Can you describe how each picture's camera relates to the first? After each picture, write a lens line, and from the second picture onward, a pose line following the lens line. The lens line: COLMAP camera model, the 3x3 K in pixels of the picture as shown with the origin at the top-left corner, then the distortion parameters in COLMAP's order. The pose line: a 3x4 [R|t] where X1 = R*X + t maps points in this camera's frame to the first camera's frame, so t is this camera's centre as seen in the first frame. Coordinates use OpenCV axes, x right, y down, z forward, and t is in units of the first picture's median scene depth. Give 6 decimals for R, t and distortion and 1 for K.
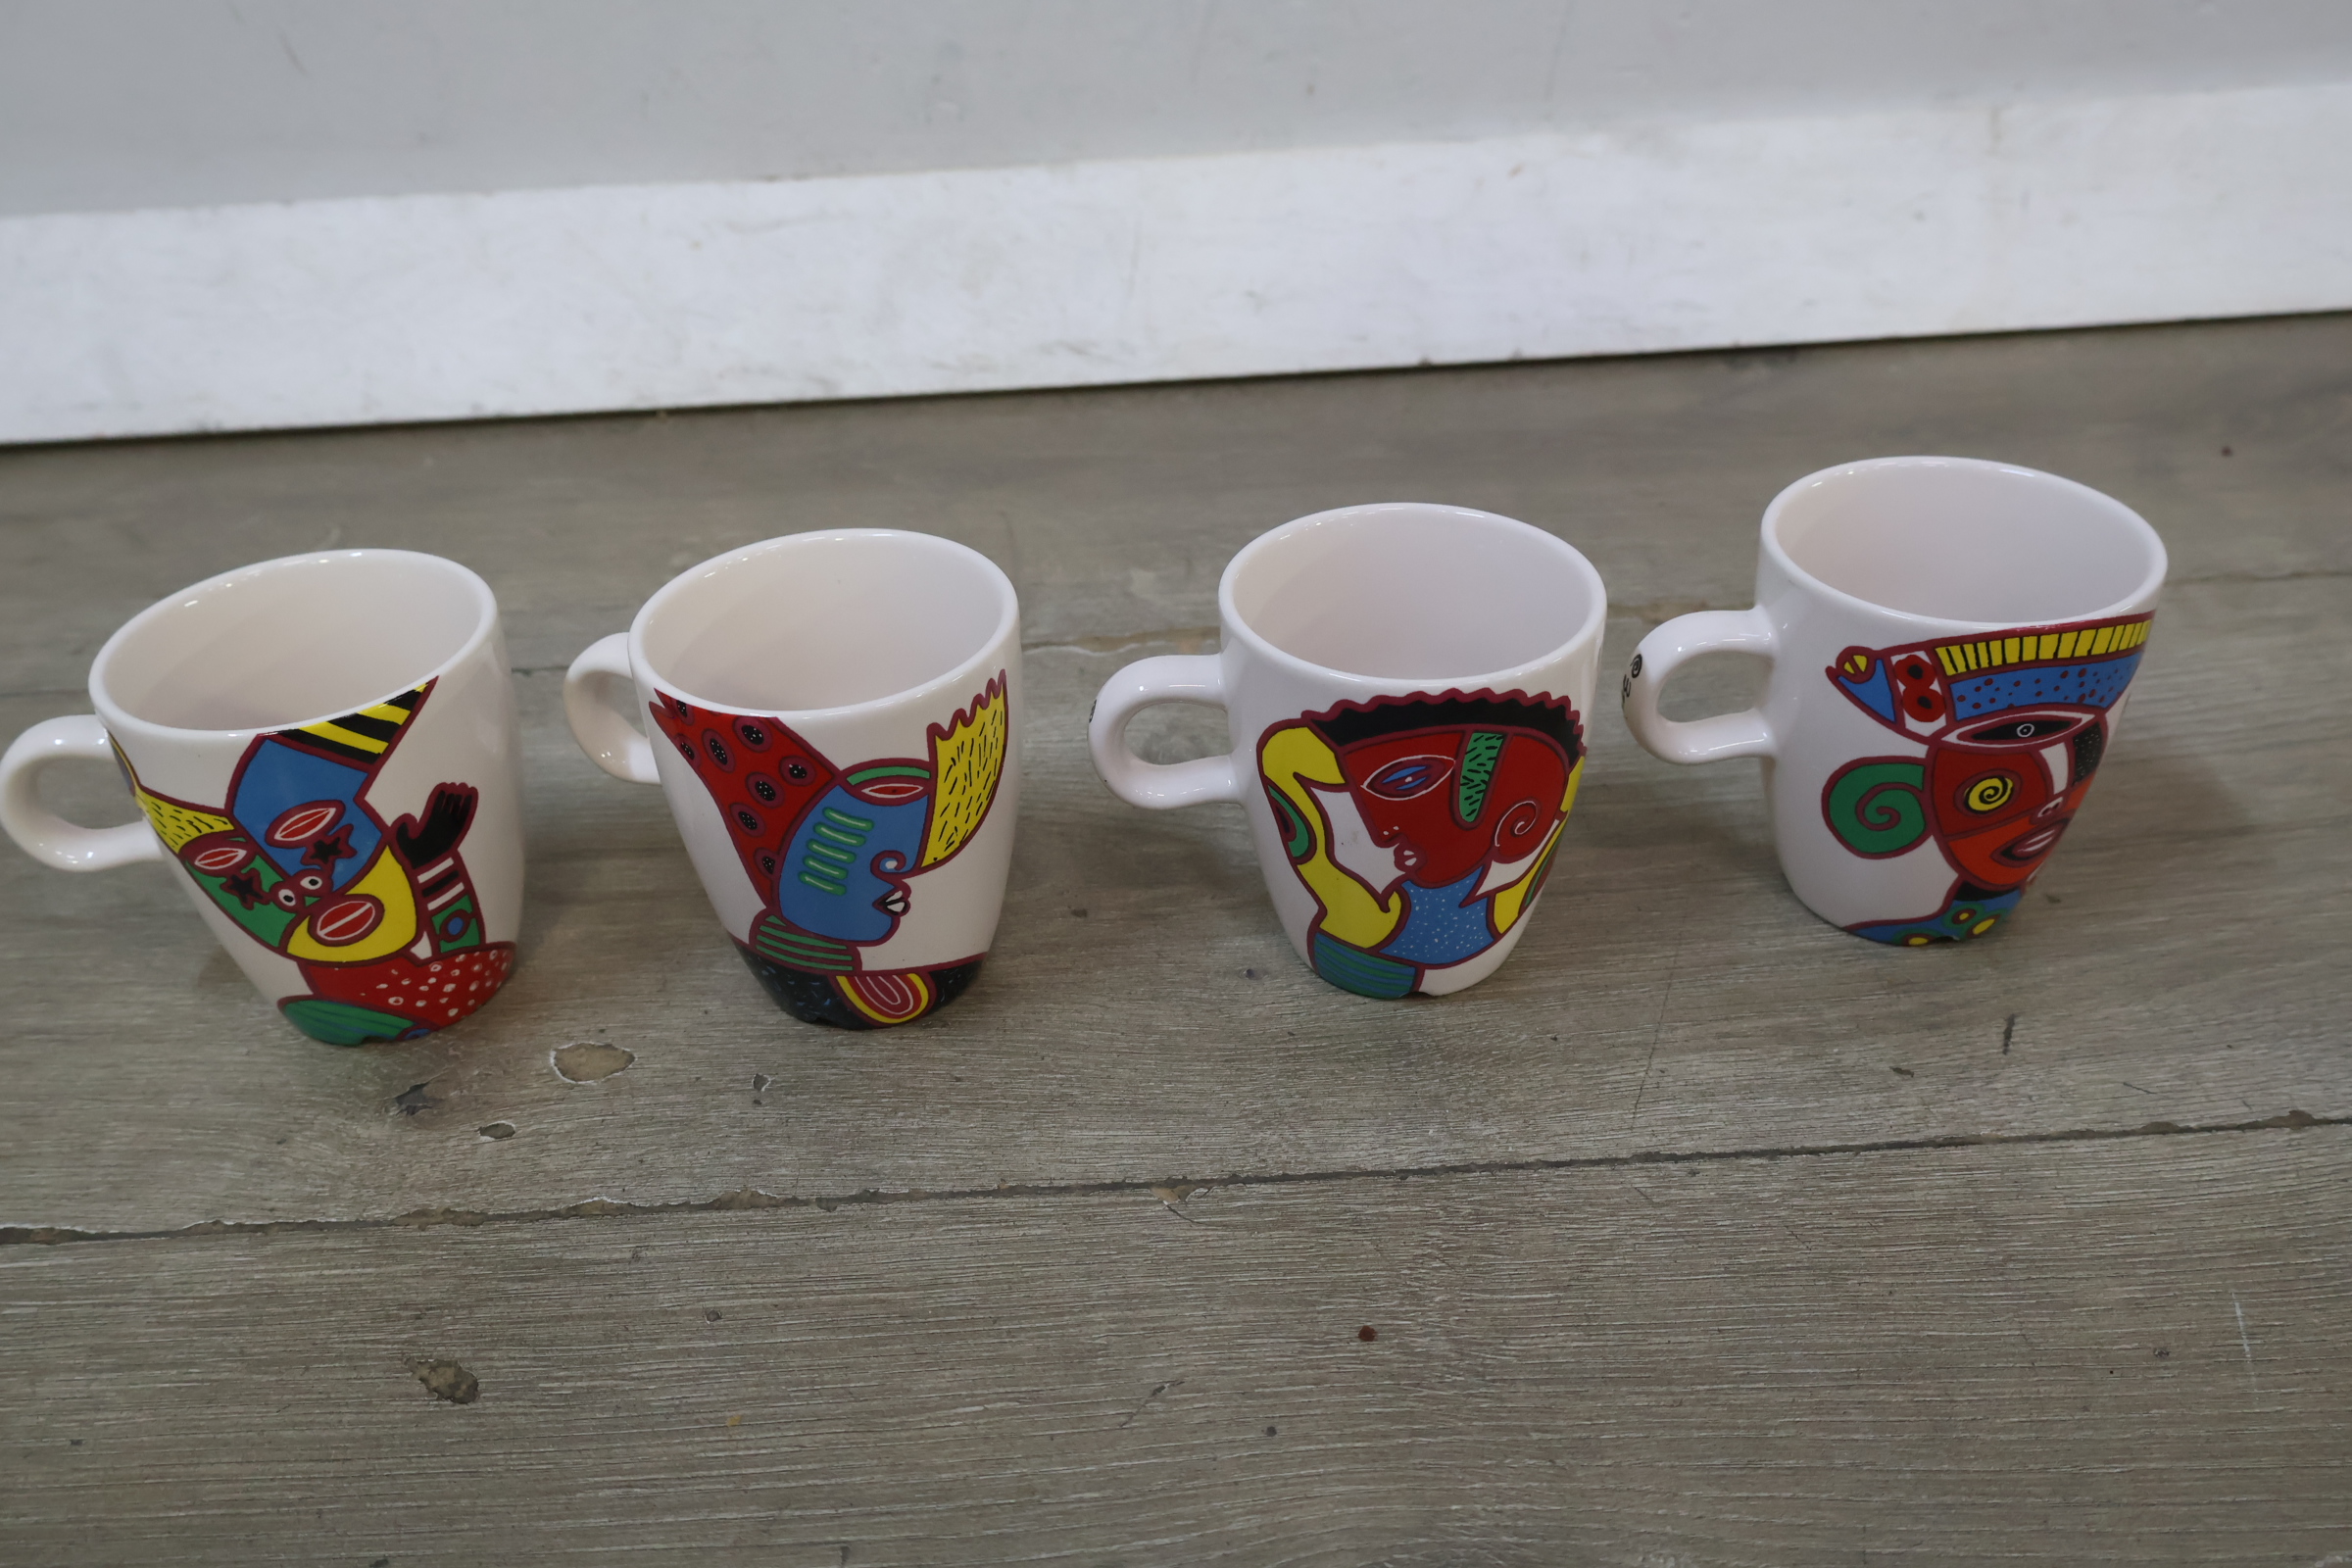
lens RADIAL K [[2107.2, 0, 1182.1], [0, 2107.2, 782.6], [0, 0, 1]] dist [0.014969, -0.004808]
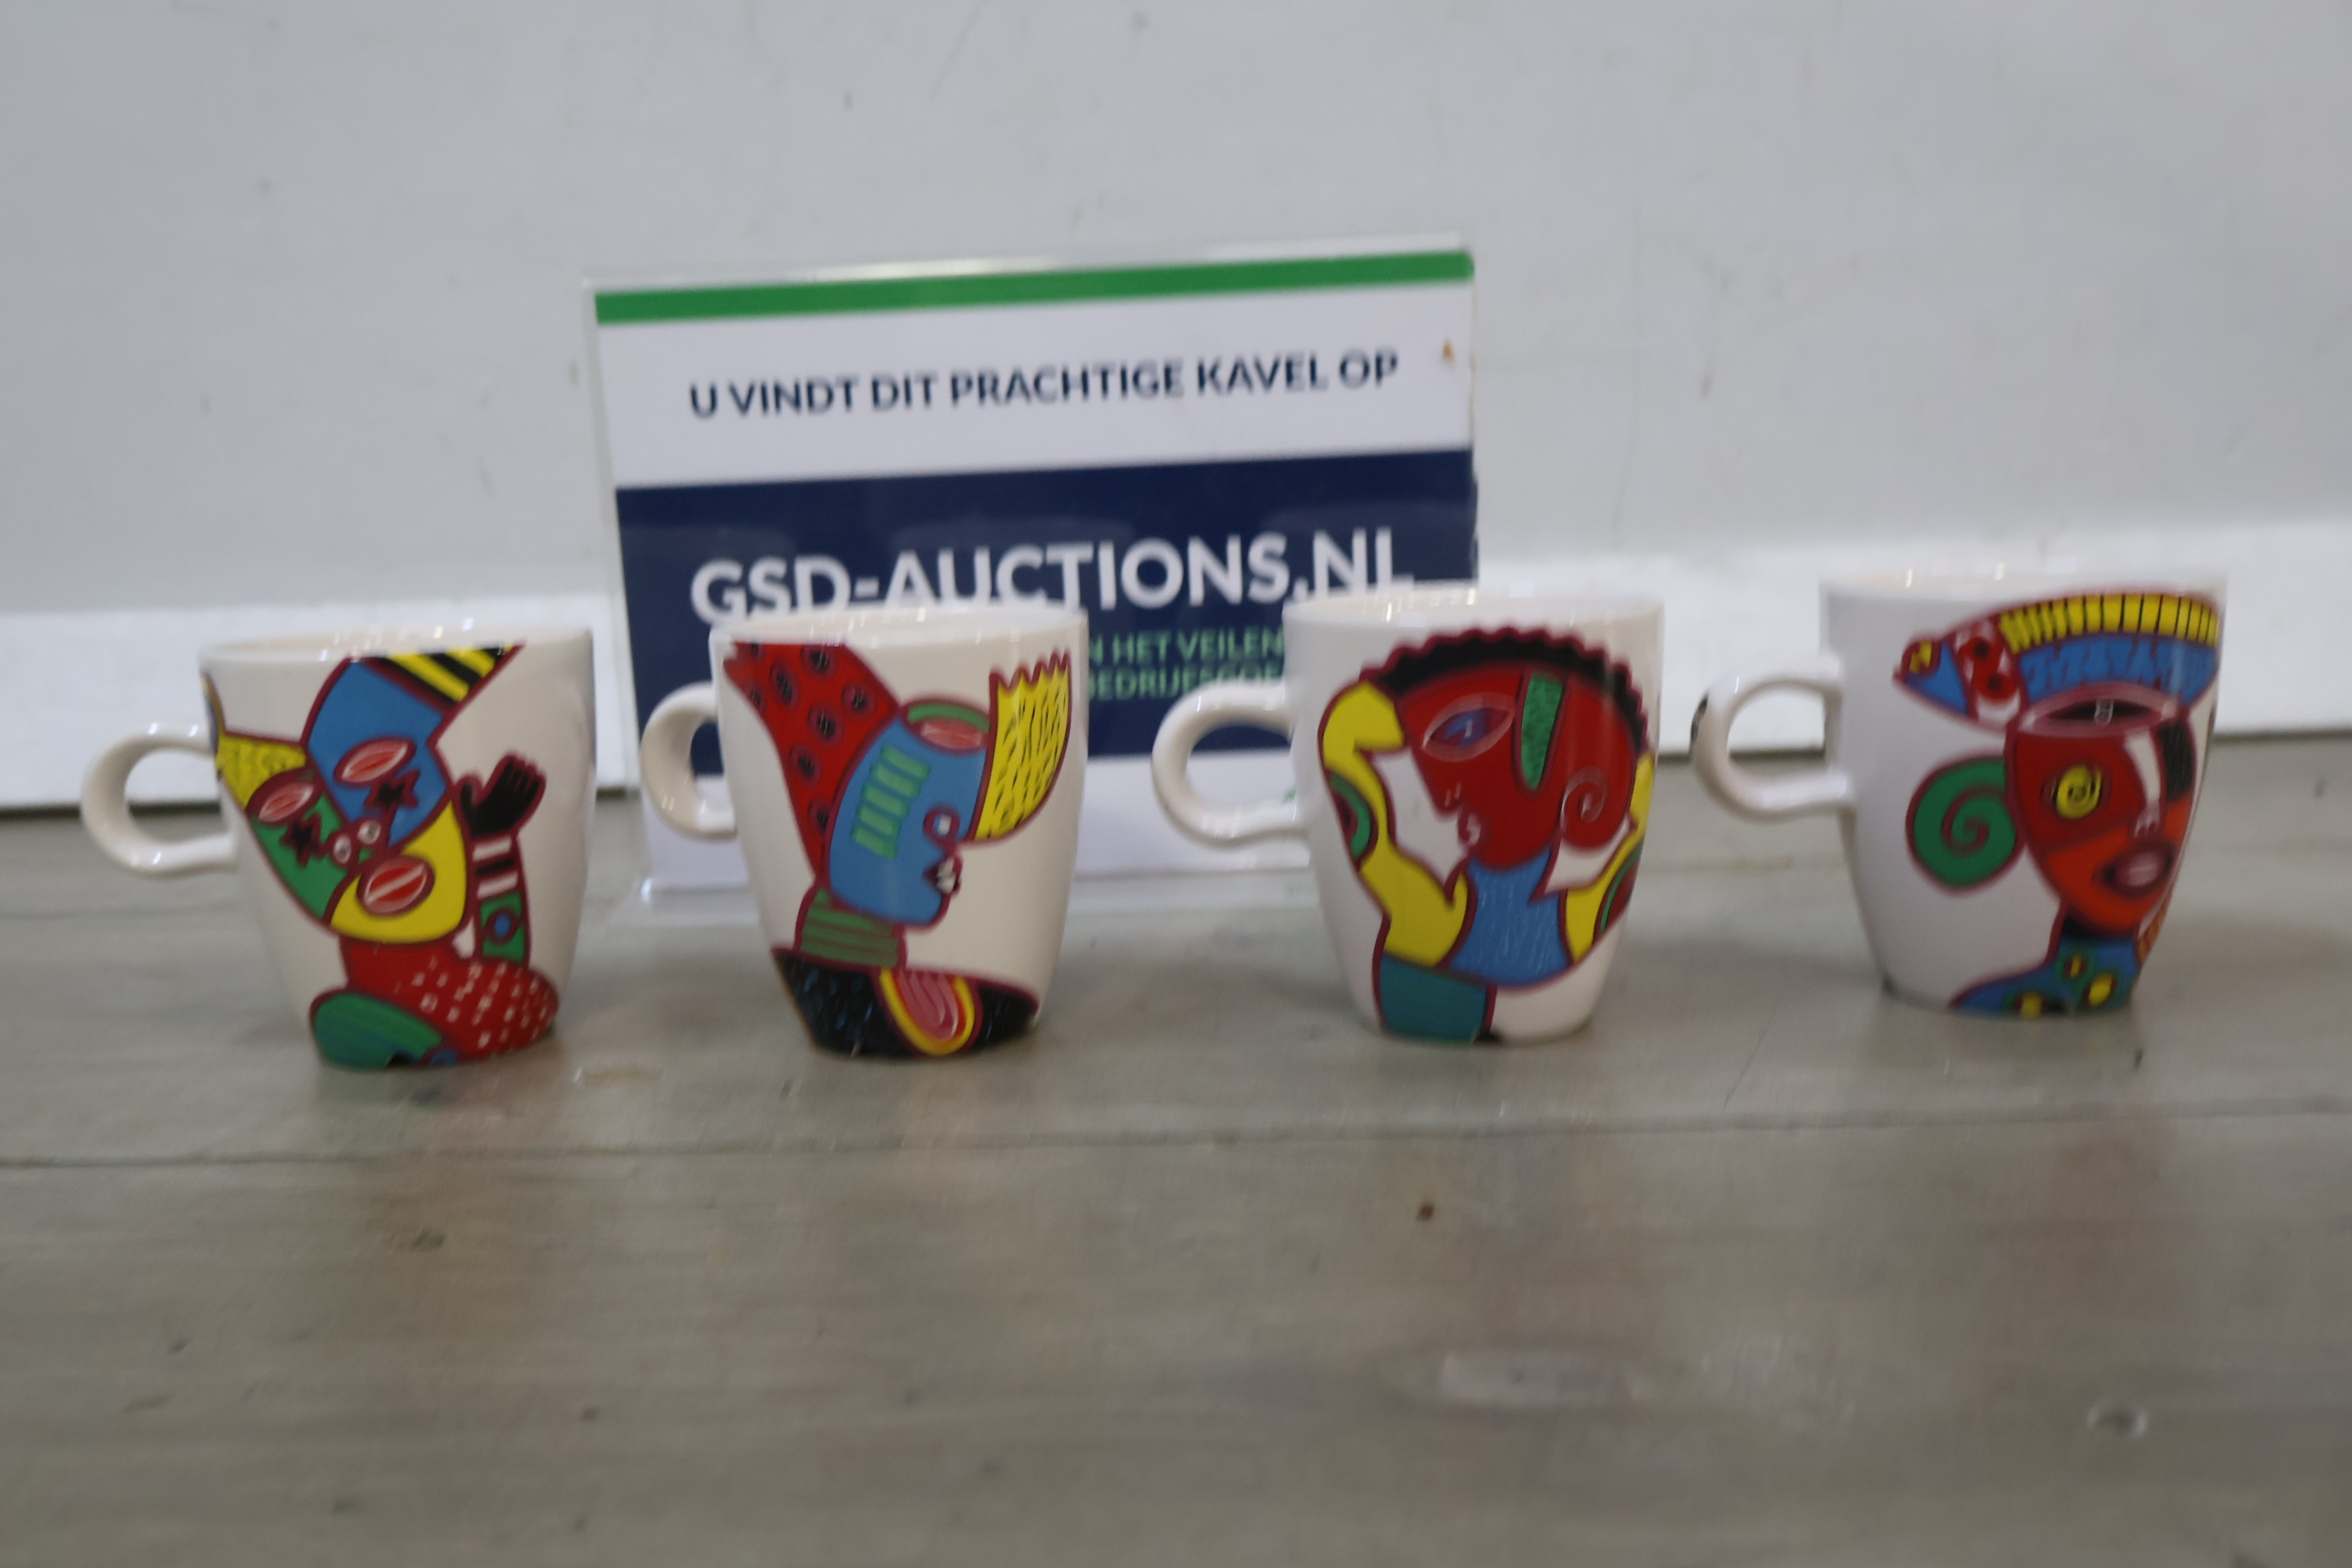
lens RADIAL K [[2121.5, 0, 1176.0], [0, 2121.5, 784.0], [0, 0, 1]] dist [0.013882, 0.010015]
pose [[0.997947, 0.012959, -0.062718, 0.032087], [-0.037152, 0.914832, -0.402122, 0.414454], [0.052166, 0.403626, 0.913436, 0.089592]]
